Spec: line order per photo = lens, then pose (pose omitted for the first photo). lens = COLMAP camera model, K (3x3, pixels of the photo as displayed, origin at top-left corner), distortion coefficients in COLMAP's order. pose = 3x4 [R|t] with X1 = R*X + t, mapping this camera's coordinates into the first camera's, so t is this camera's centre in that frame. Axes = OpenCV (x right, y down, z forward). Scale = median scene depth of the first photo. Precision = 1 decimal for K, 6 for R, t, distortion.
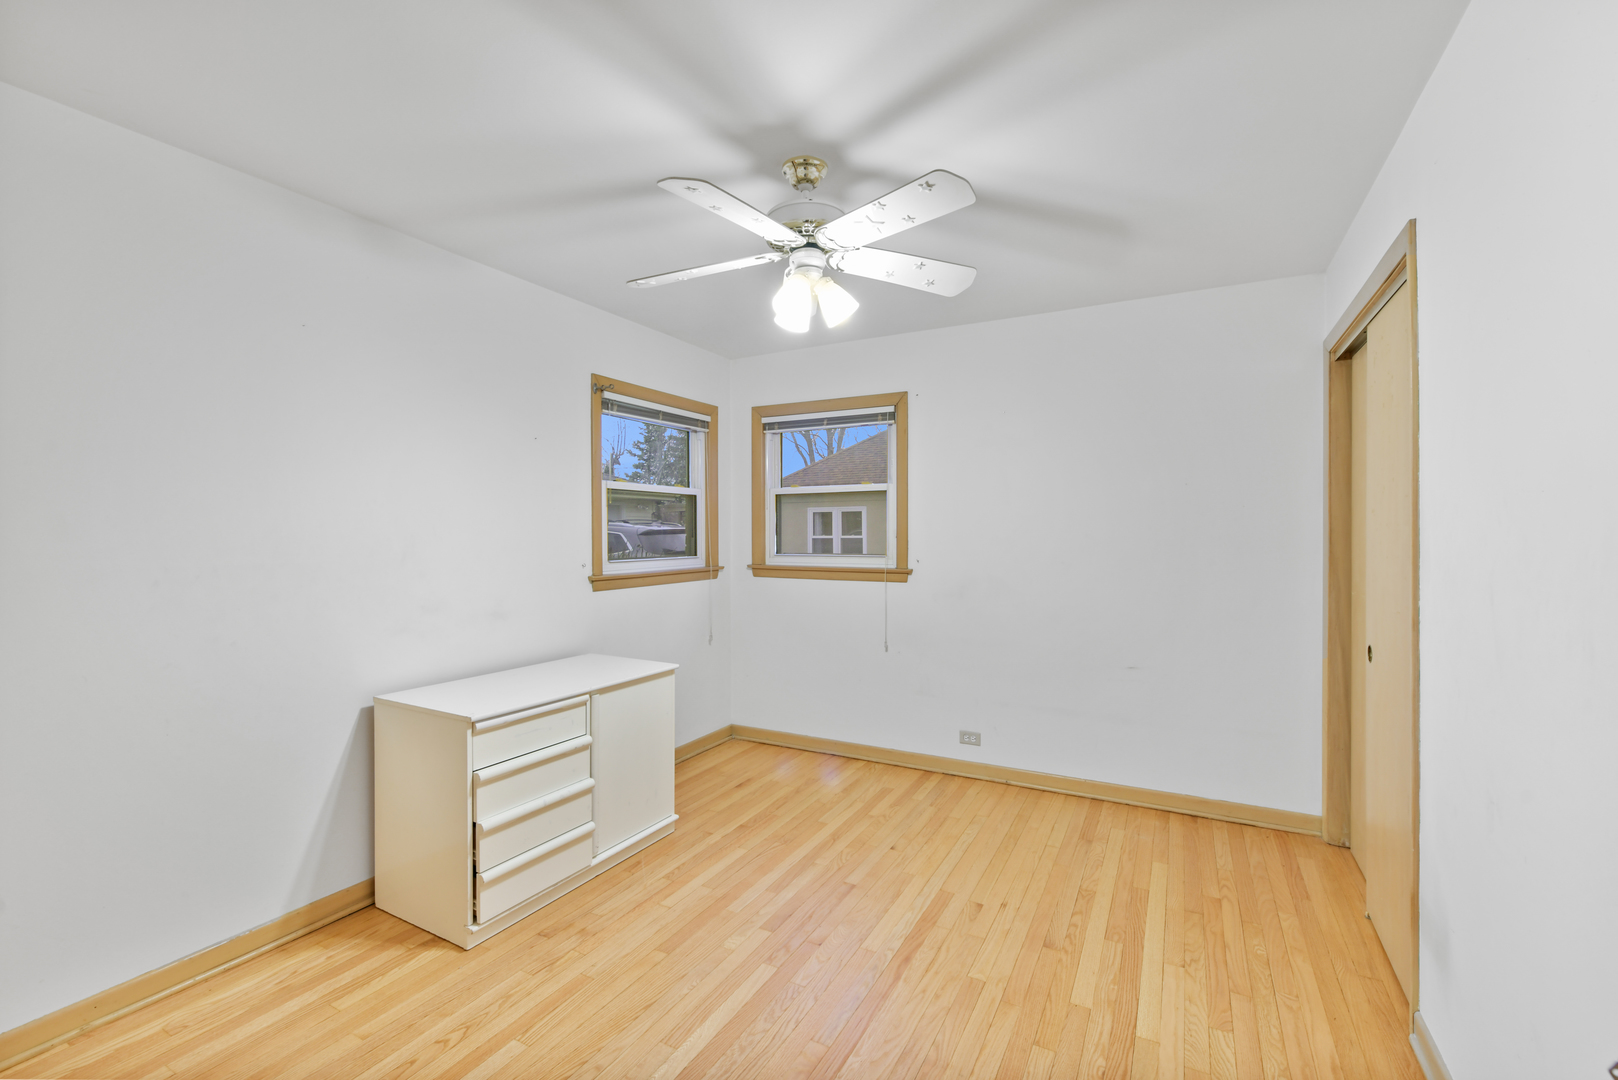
lens RADIAL K [[698.3, 0, 809.0], [0, 698.3, 540.0], [0, 0, 1]] dist [0.000739, 0.000040]
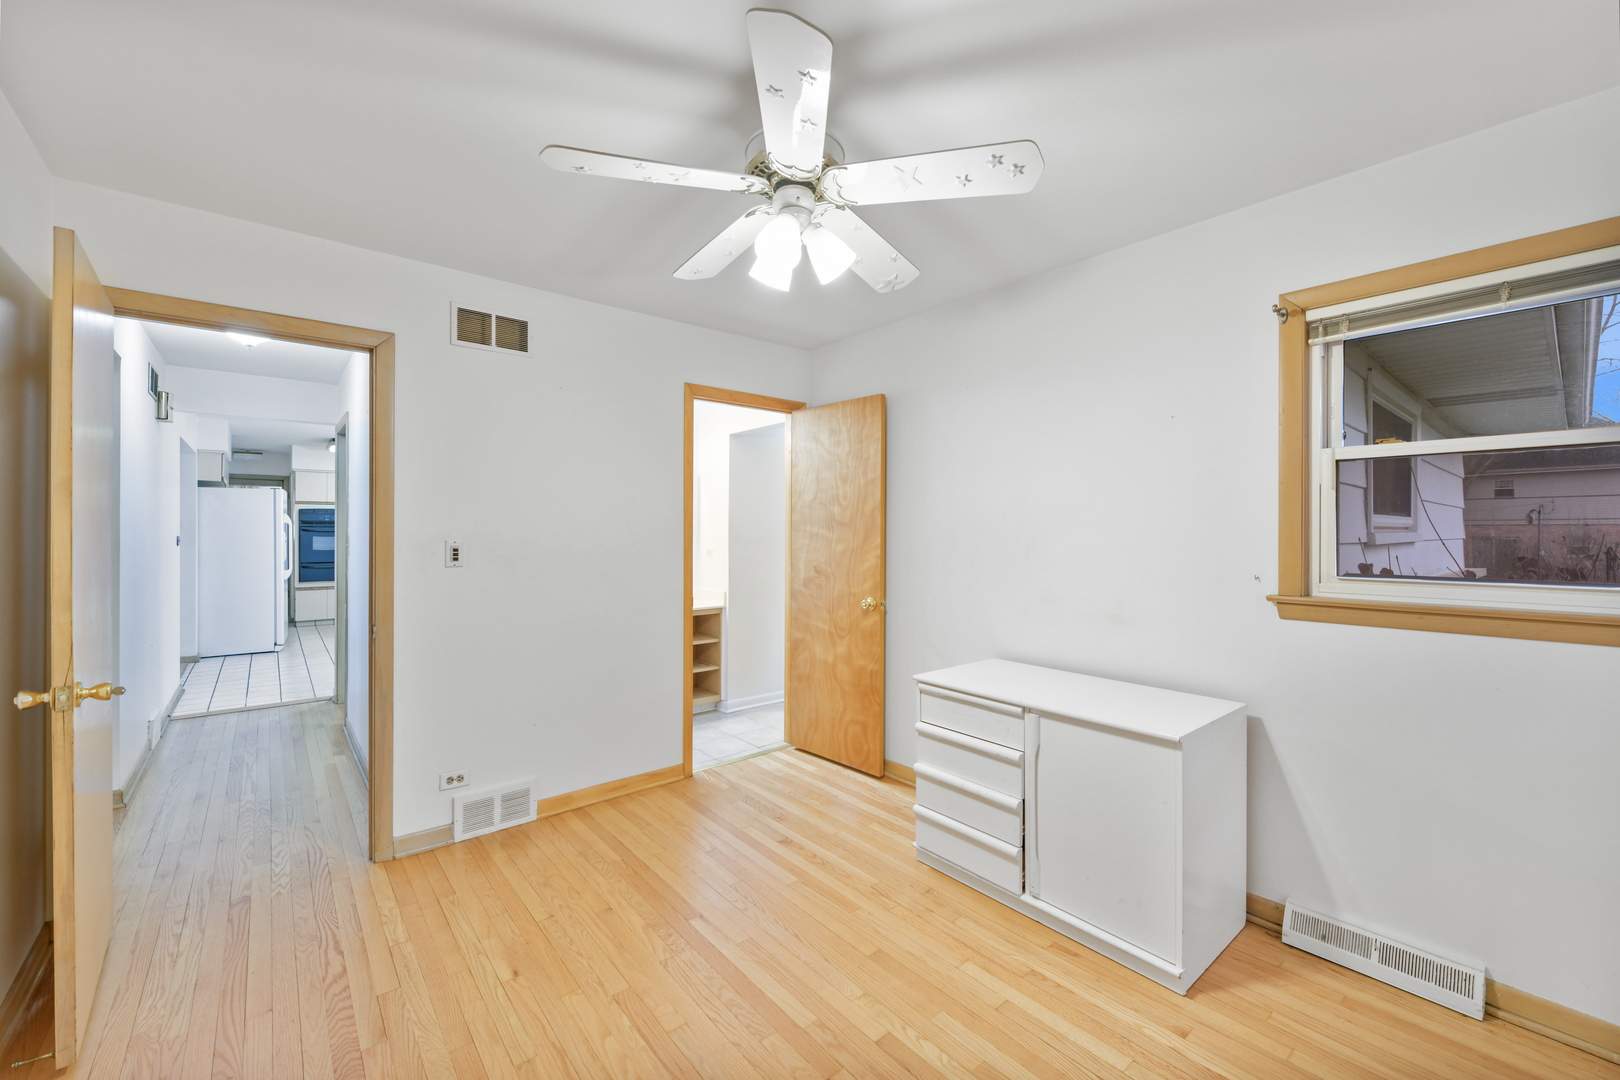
lens RADIAL K [[647.9, 0, 808.0], [0, 647.9, 534.4], [0, 0, 1]] dist [-0.000187, -0.000051]
pose [[-0.372524, 0.002923, -0.928018, 0.582578], [-0.010976, 0.999911, 0.007555, -0.008179], [0.927958, 0.013001, -0.372458, 1.077741]]
